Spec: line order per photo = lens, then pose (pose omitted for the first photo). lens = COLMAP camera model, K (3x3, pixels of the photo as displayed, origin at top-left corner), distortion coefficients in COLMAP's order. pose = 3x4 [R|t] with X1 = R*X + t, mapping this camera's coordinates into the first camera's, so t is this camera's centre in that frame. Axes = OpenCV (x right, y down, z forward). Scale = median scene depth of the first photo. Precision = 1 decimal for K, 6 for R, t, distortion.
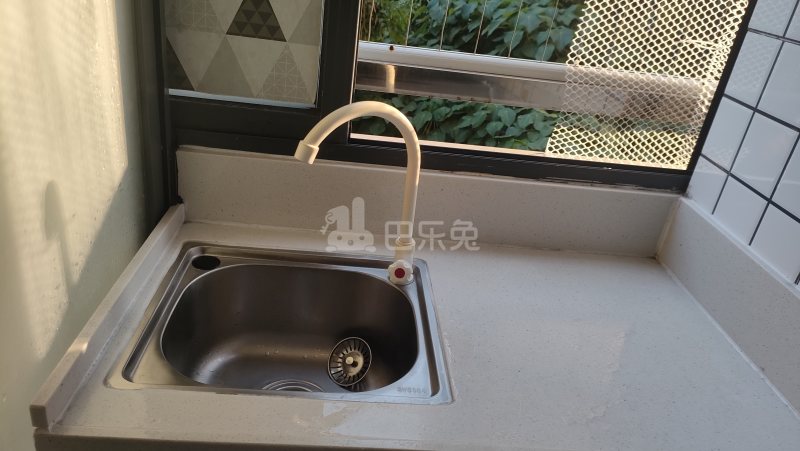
lens RADIAL K [[583.0, 0, 397.6], [0, 583.0, 222.6], [0, 0, 1]] dist [0.071025, -0.090504]
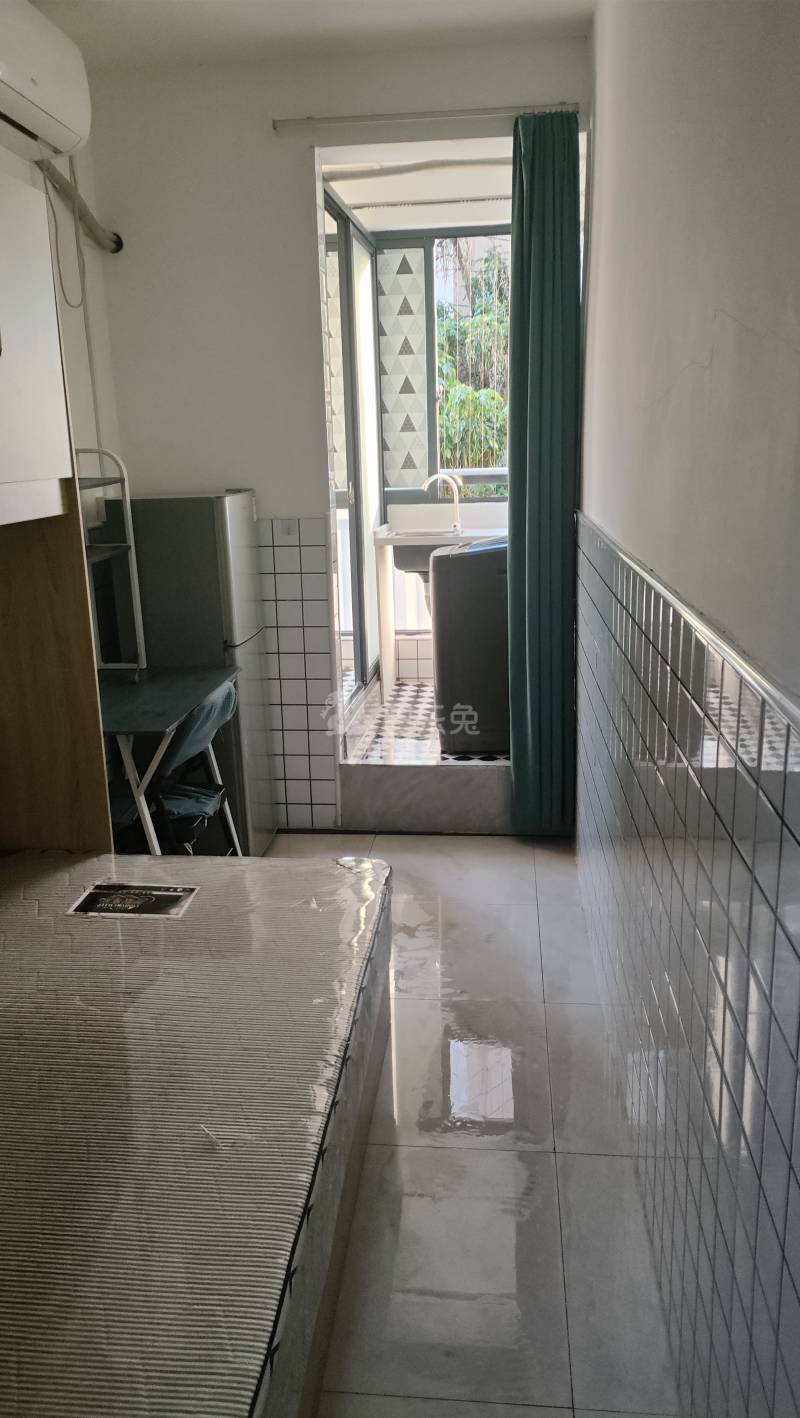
lens RADIAL K [[1033.4, 0, 390.8], [0, 1033.4, 703.1], [0, 0, 1]] dist [0.071025, -0.090504]
pose [[0.970662, -0.108429, -0.214612, 0.705509], [0.059019, 0.972686, -0.224498, 2.078119], [0.233092, 0.205246, 0.950548, -3.938235]]
